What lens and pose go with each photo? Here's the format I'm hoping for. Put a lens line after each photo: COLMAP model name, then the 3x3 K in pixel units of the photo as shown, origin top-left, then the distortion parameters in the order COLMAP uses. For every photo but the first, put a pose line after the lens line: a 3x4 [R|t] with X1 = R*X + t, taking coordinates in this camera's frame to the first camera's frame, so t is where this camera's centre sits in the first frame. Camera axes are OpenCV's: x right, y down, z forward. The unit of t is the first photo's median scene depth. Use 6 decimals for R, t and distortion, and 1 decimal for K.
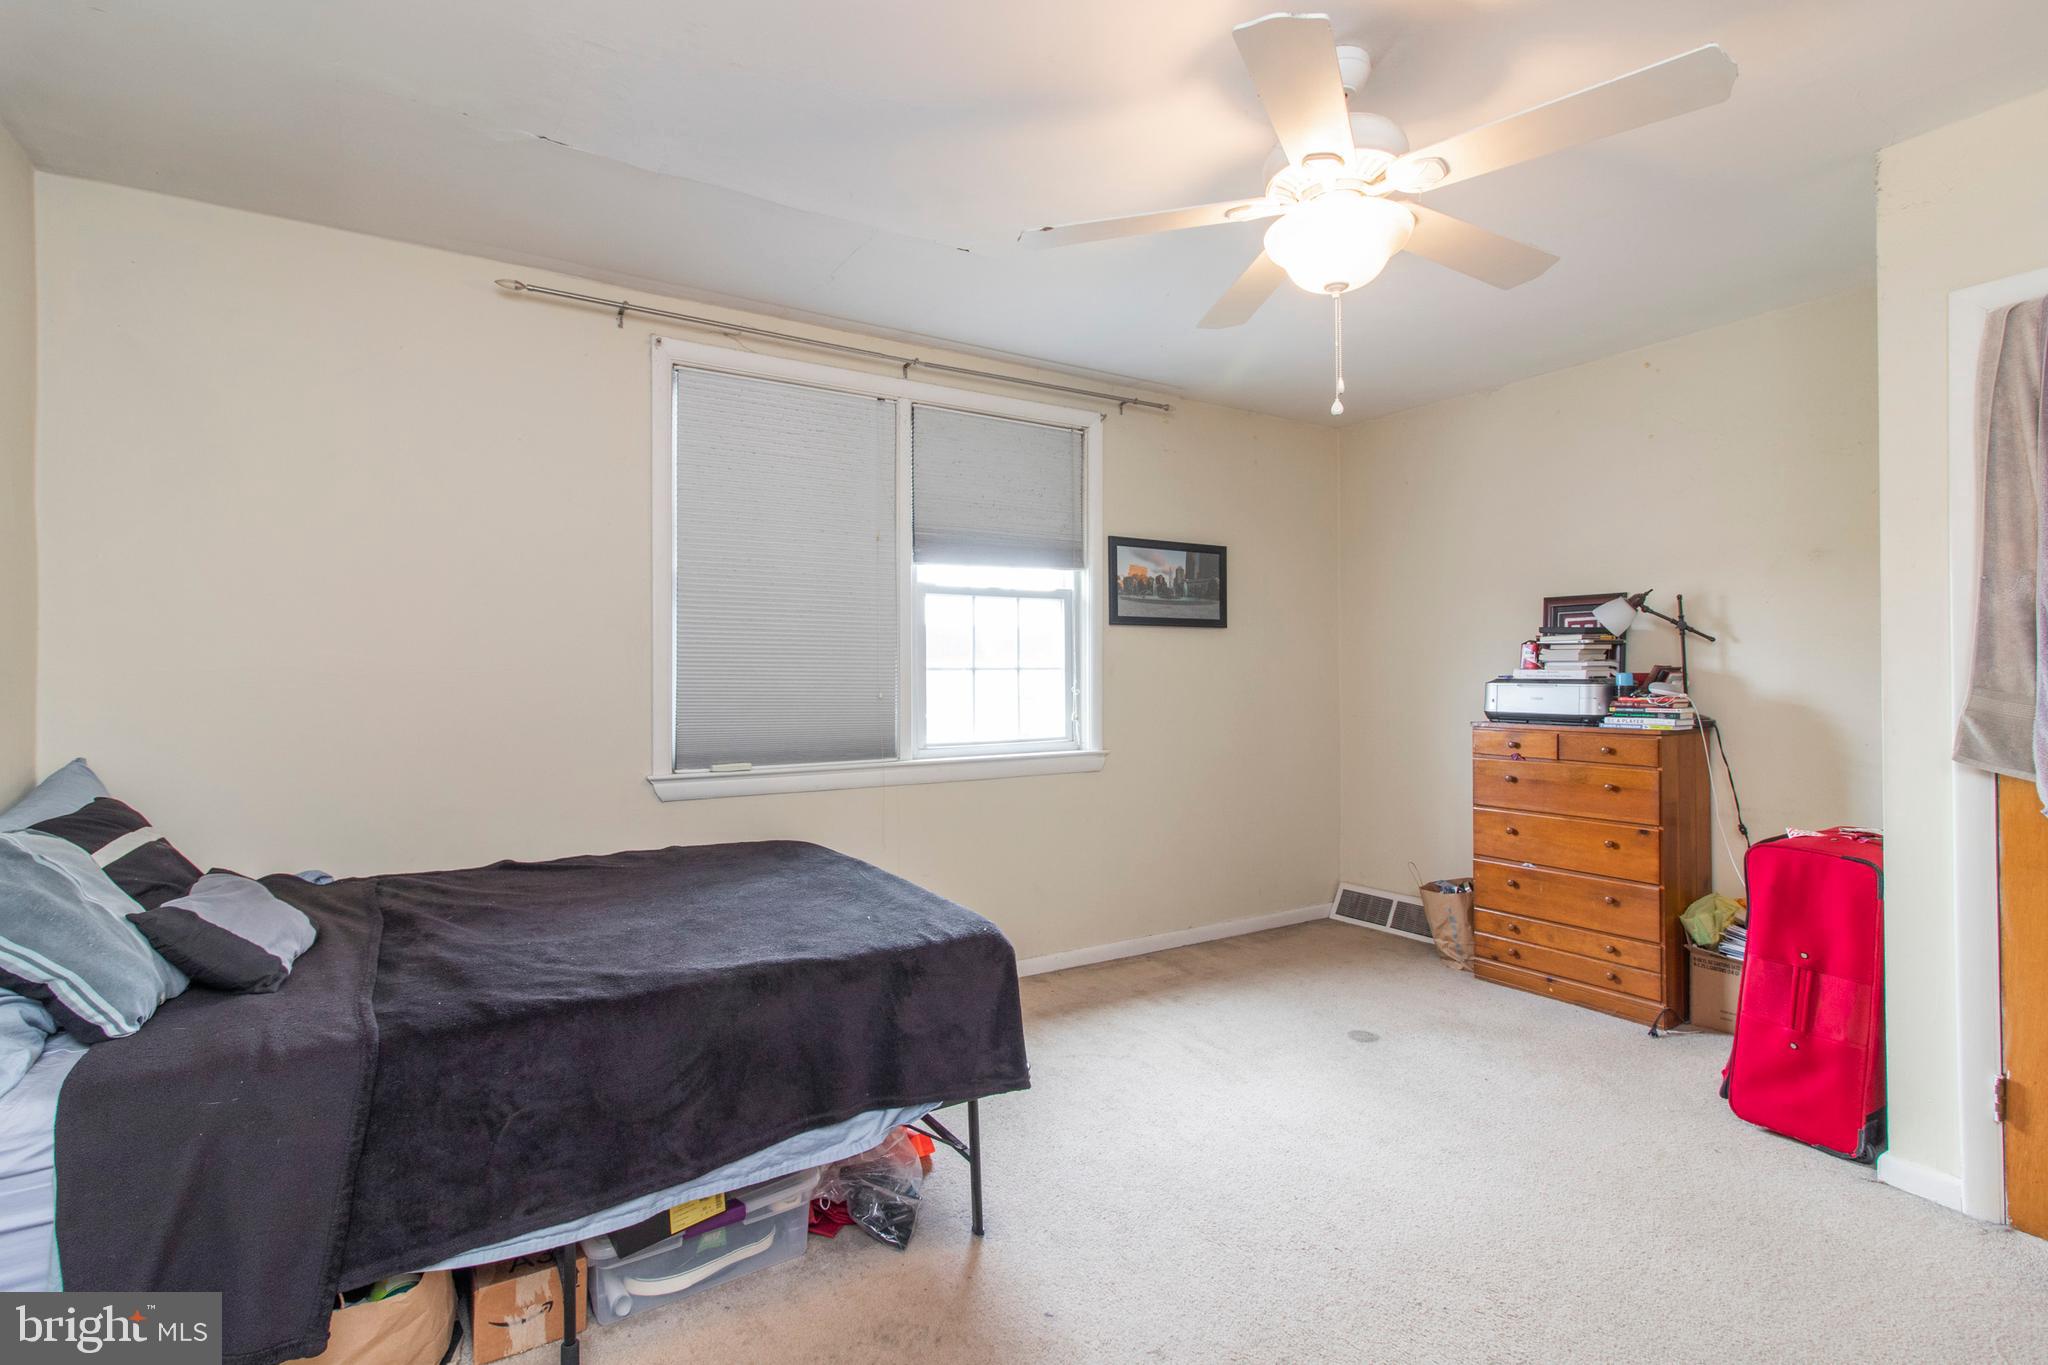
lens RADIAL K [[939.6, 0, 1024.0], [0, 939.6, 682.5], [0, 0, 1]] dist [-0.000653, -0.000038]
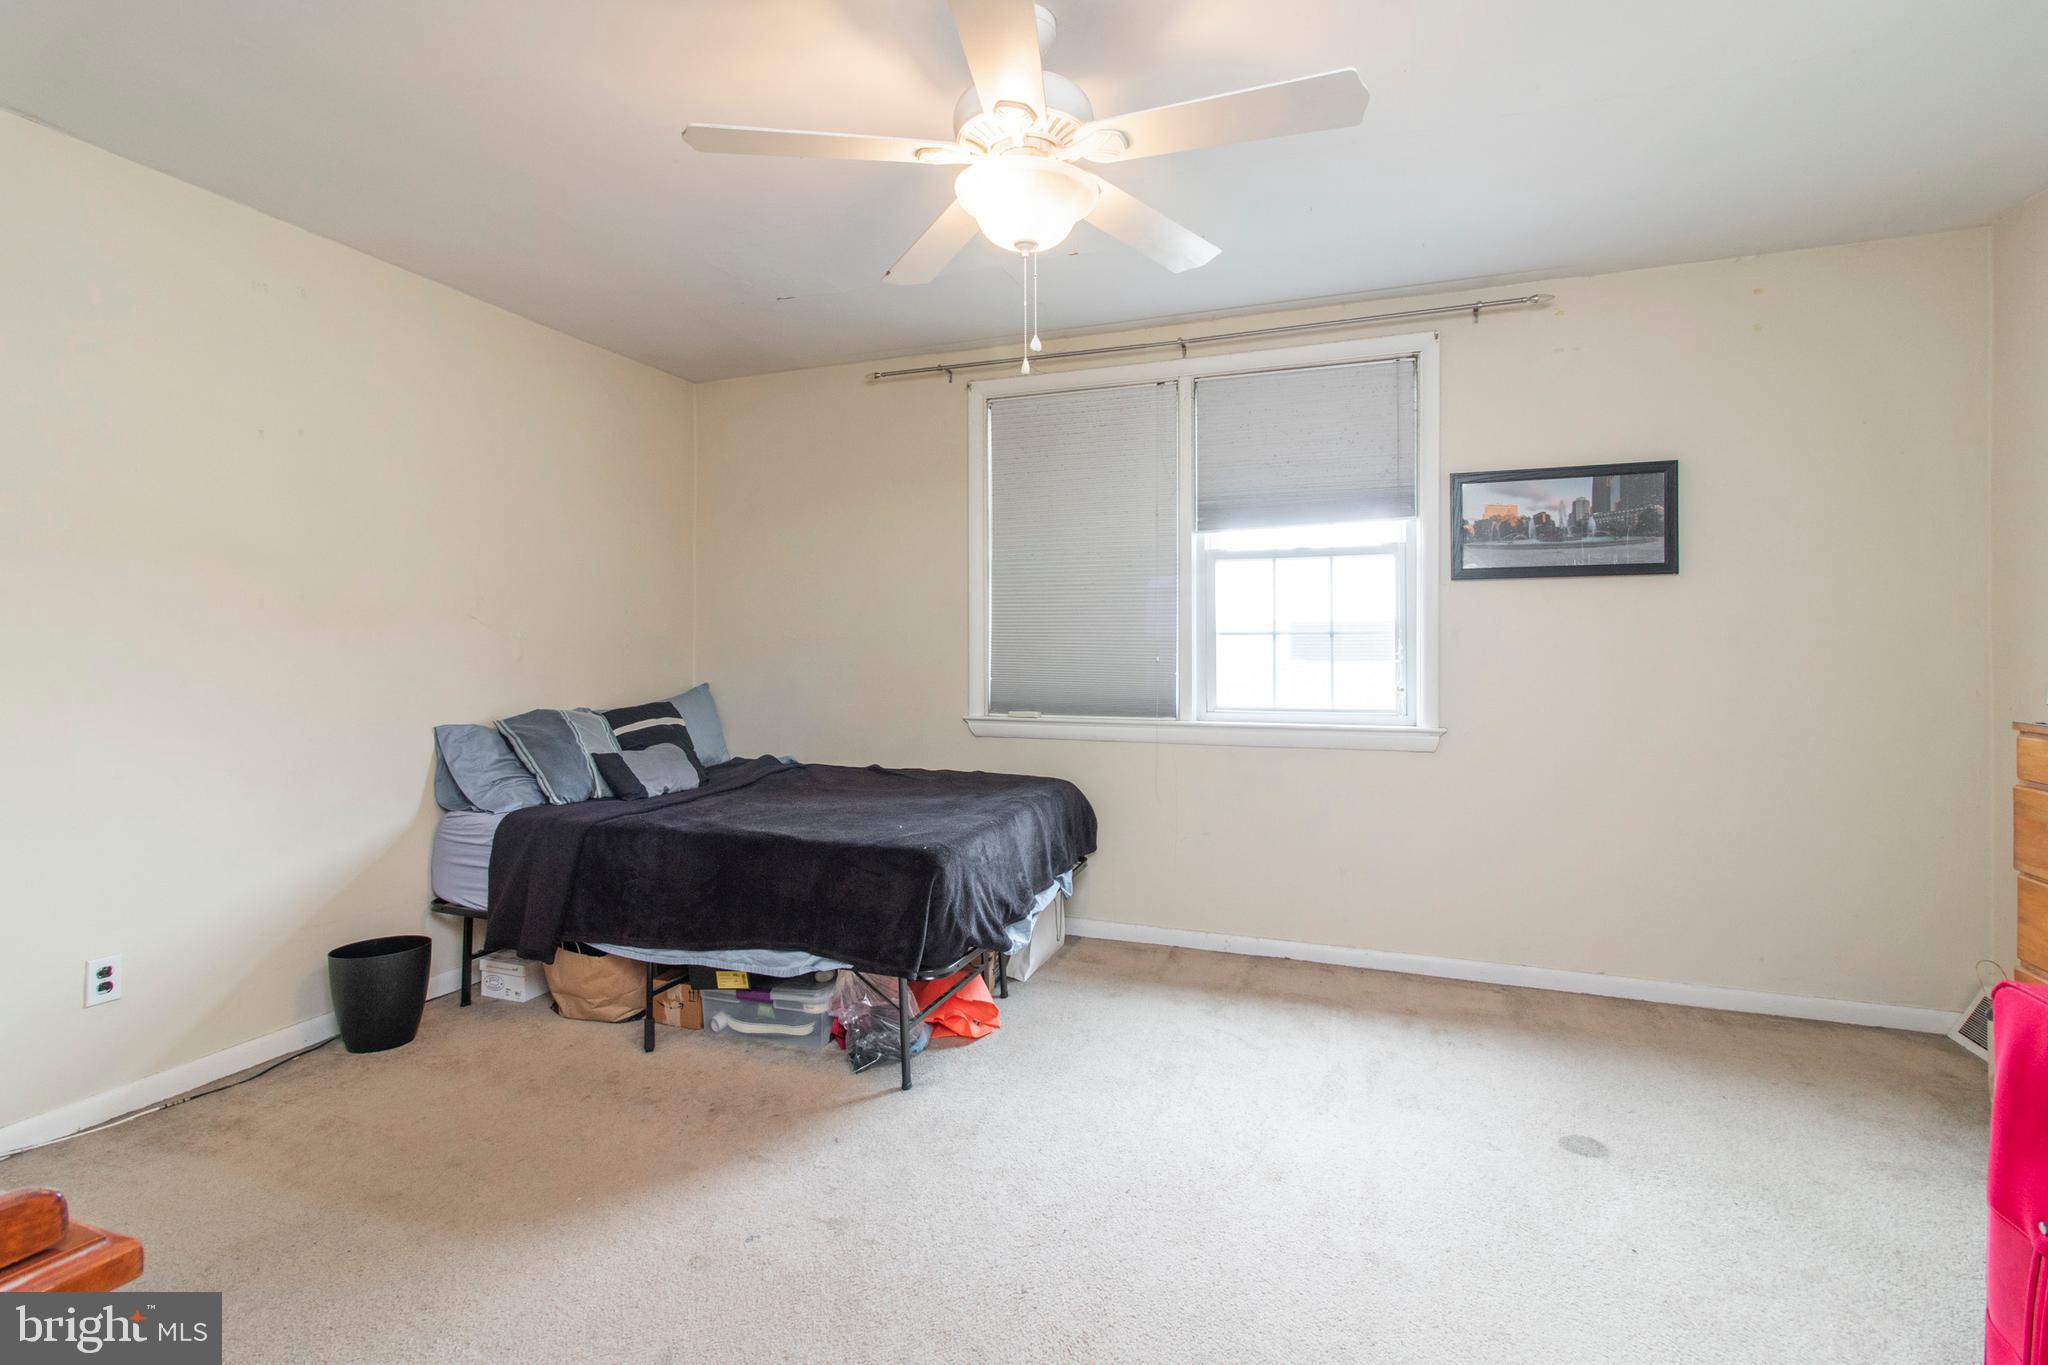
lens RADIAL K [[948.2, 0, 1033.3], [0, 948.2, 656.5], [0, 0, 1]] dist [0.000194, -0.000074]
pose [[0.620099, 0.012398, -0.784425, 0.532607], [-0.006562, 0.999922, 0.010617, 0.000710], [0.784496, -0.001436, 0.620132, 0.183620]]
